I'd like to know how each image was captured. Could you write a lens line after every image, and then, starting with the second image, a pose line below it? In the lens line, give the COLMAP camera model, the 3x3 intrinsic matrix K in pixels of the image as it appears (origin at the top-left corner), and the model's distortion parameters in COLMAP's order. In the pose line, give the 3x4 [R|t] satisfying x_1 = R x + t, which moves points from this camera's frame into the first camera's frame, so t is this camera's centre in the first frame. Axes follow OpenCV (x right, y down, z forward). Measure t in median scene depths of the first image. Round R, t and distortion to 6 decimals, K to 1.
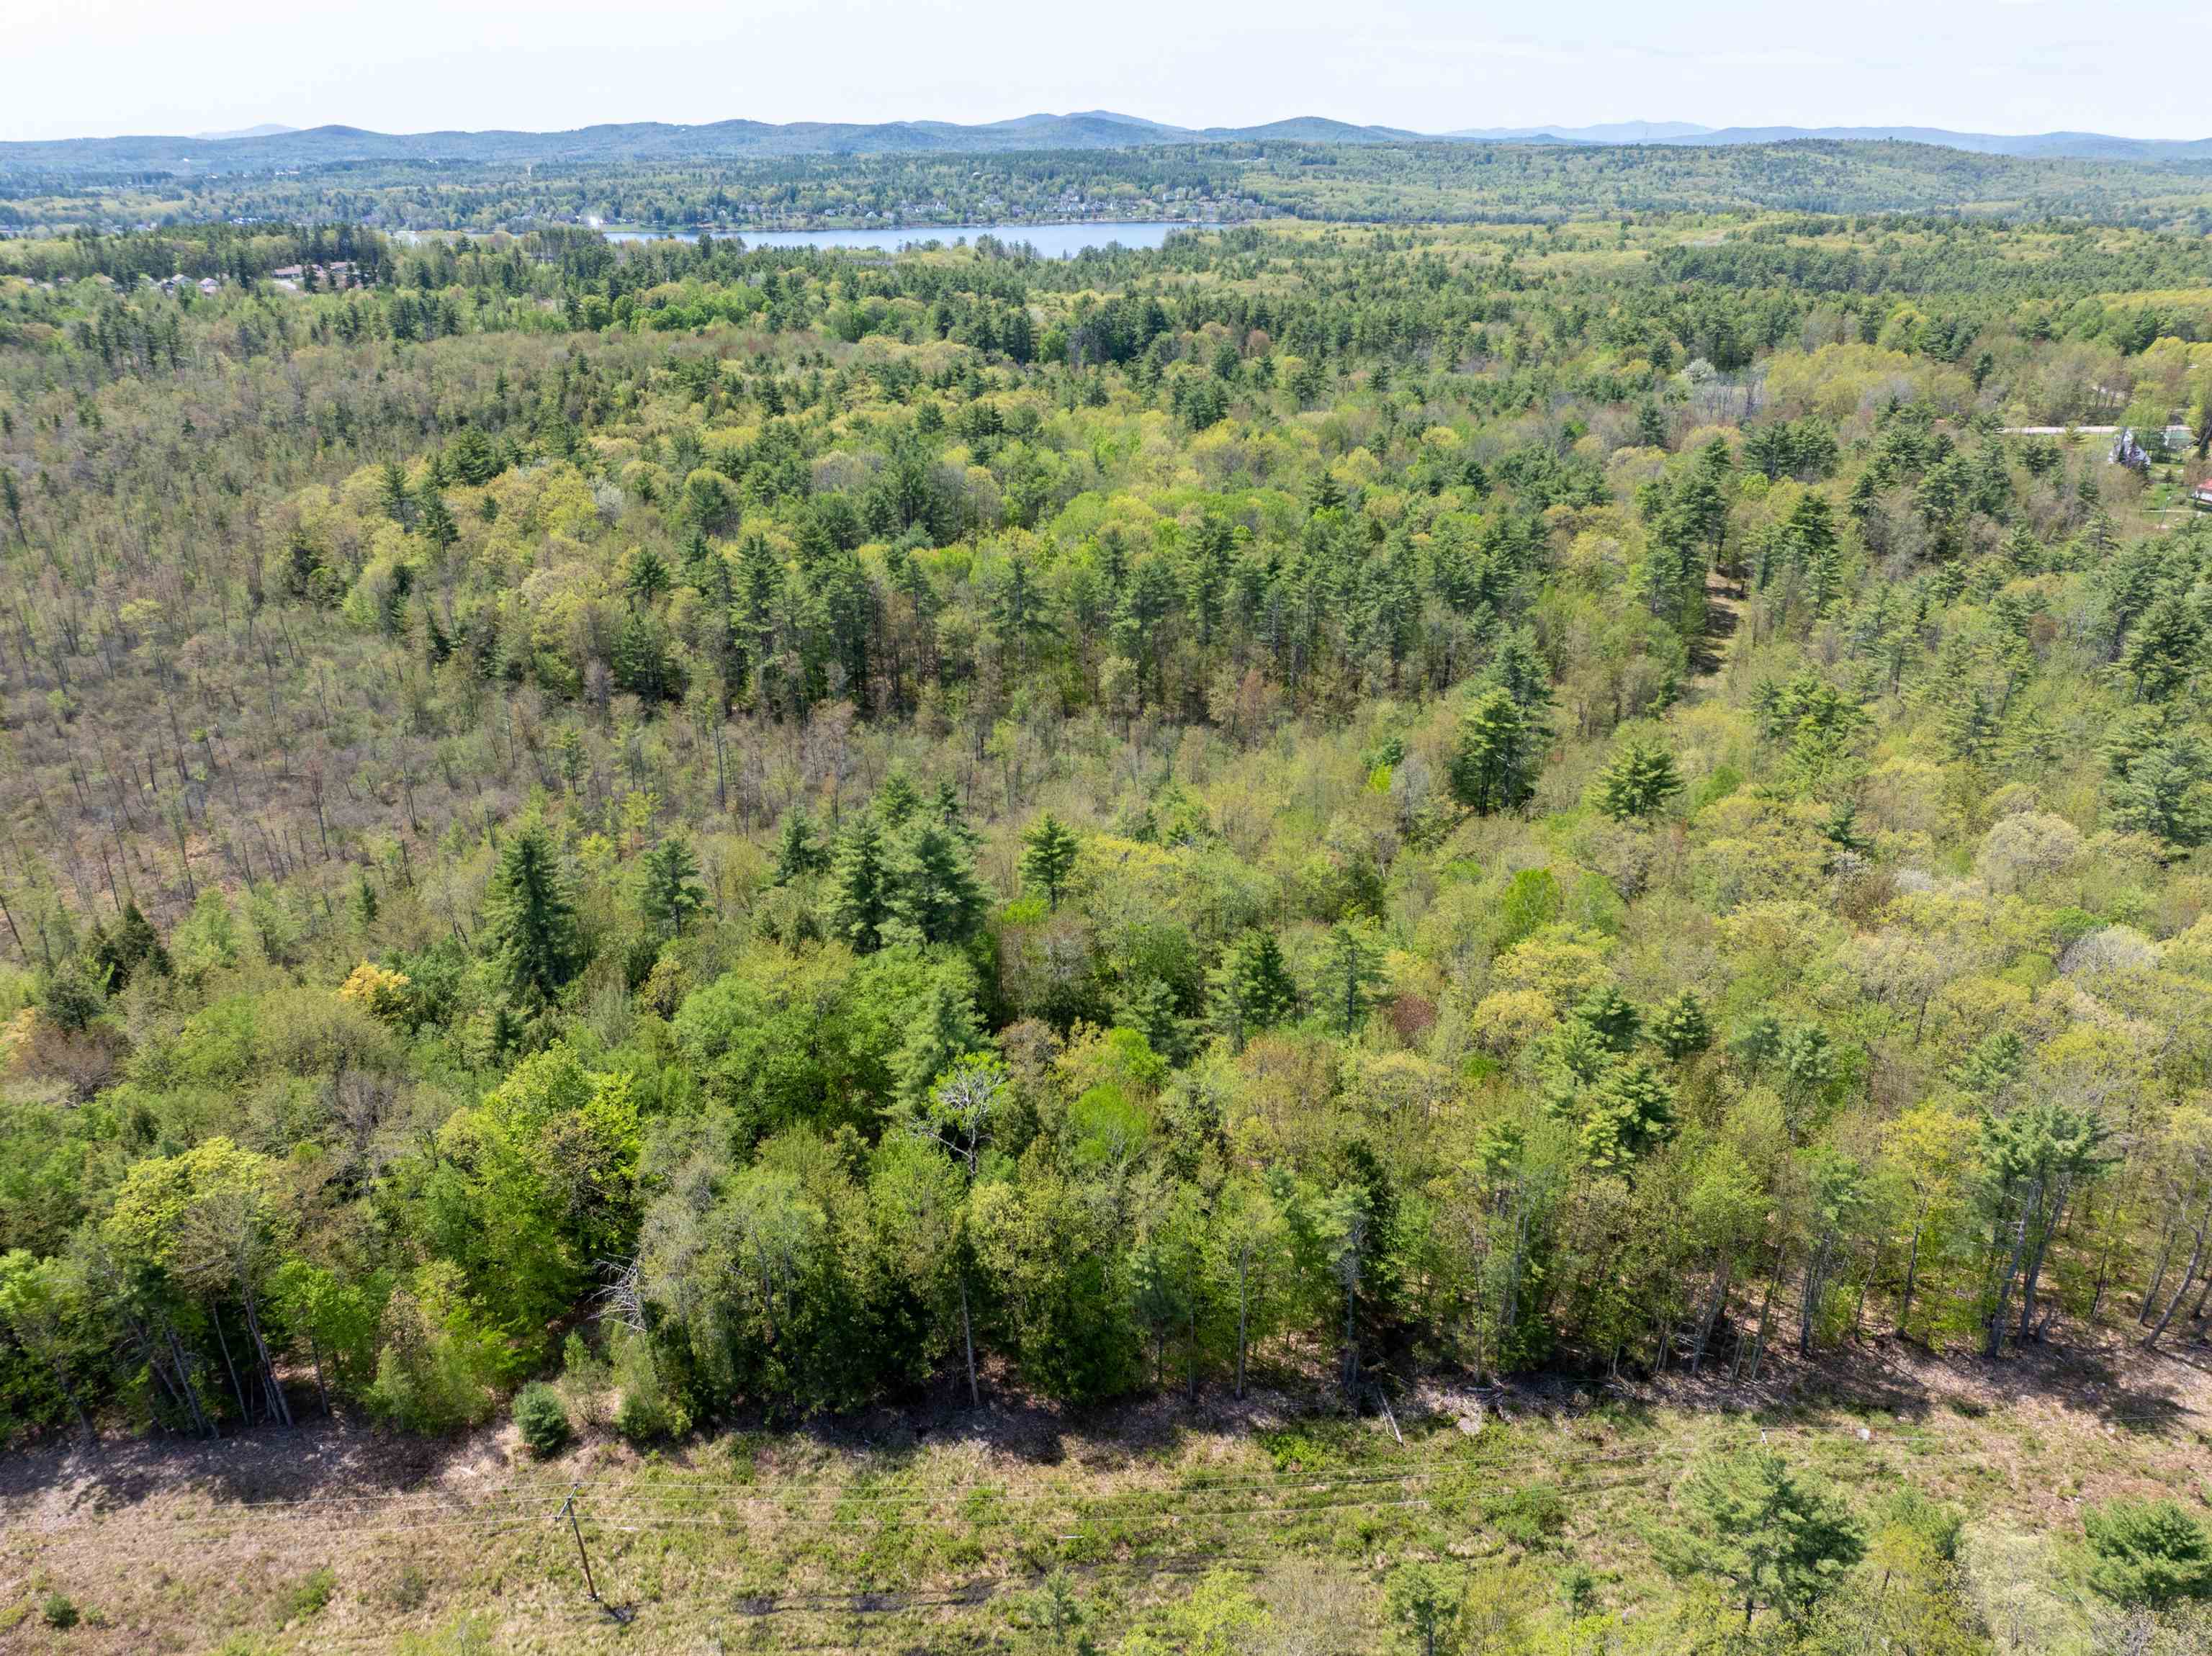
lens RADIAL K [[1569.5, 0, 1117.0], [0, 1569.5, 835.4], [0, 0, 1]] dist [-0.063792, 0.036596]
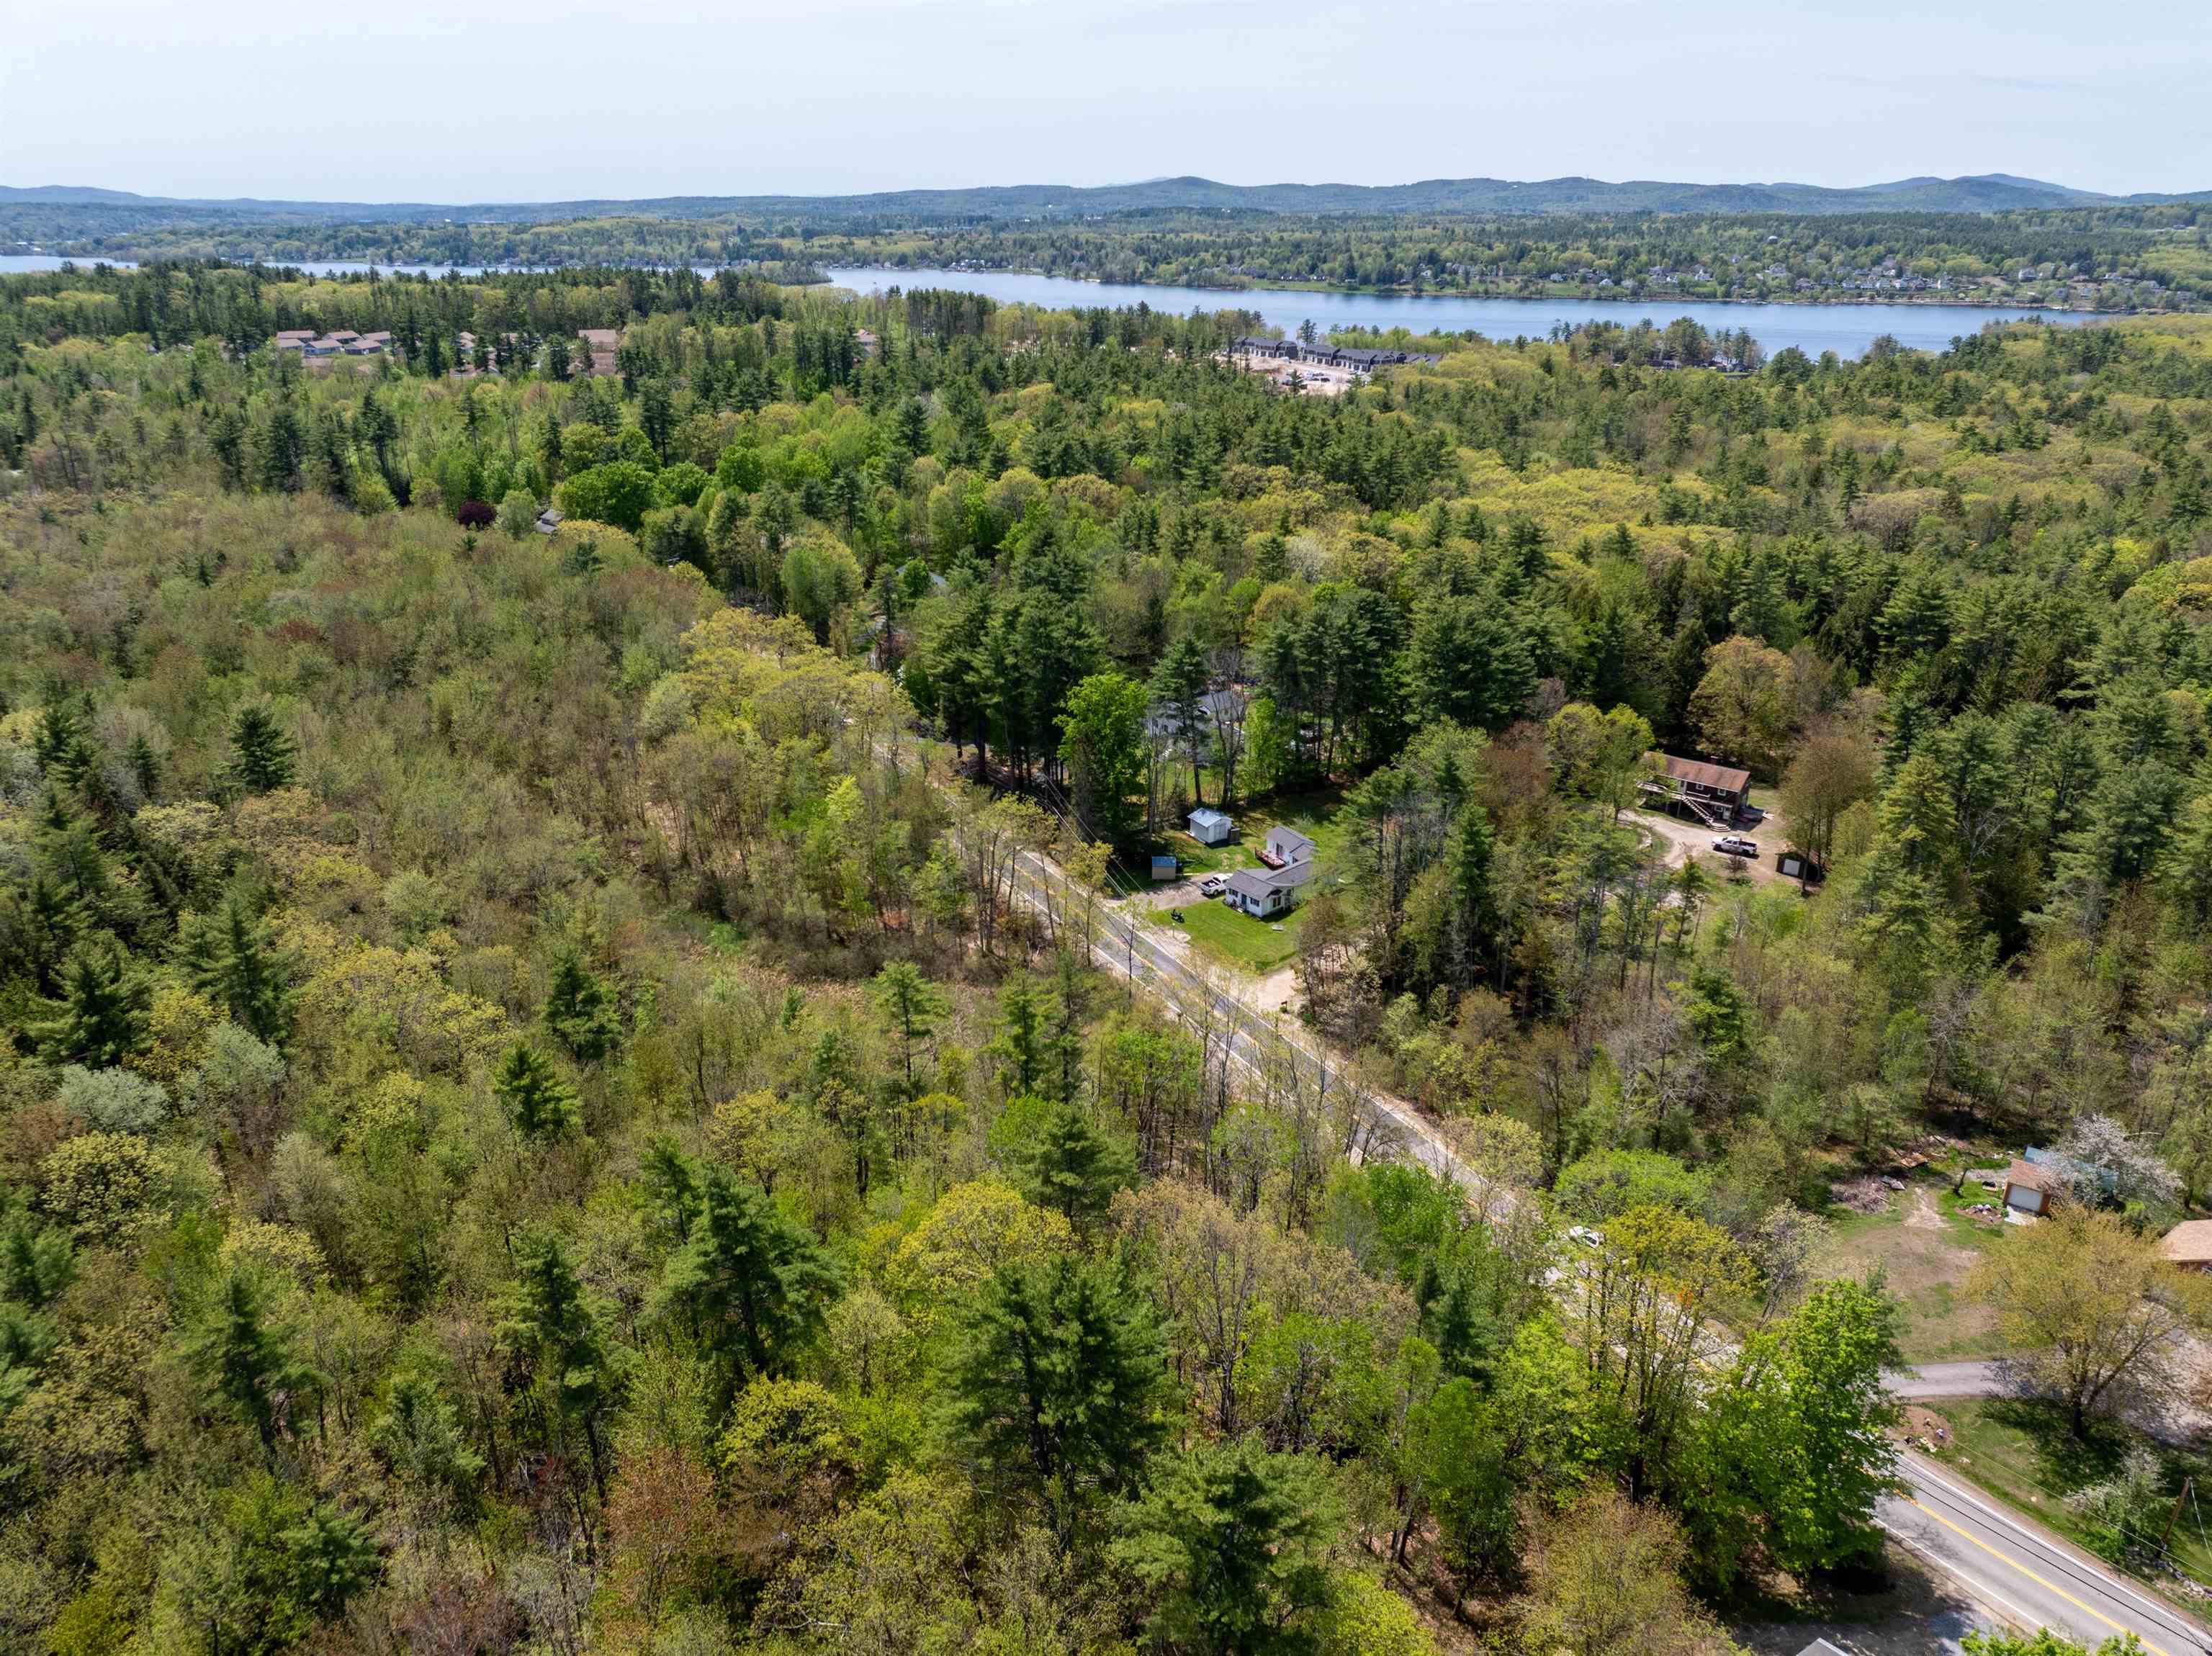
lens RADIAL K [[1569.5, 0, 1105.5], [0, 1569.5, 831.4], [0, 0, 1]] dist [-0.063792, 0.036596]
pose [[0.874210, 0.184501, -0.449129, 0.018403], [-0.200315, 0.979651, 0.012533, -0.048596], [0.442302, 0.079011, 0.893379, 0.117162]]
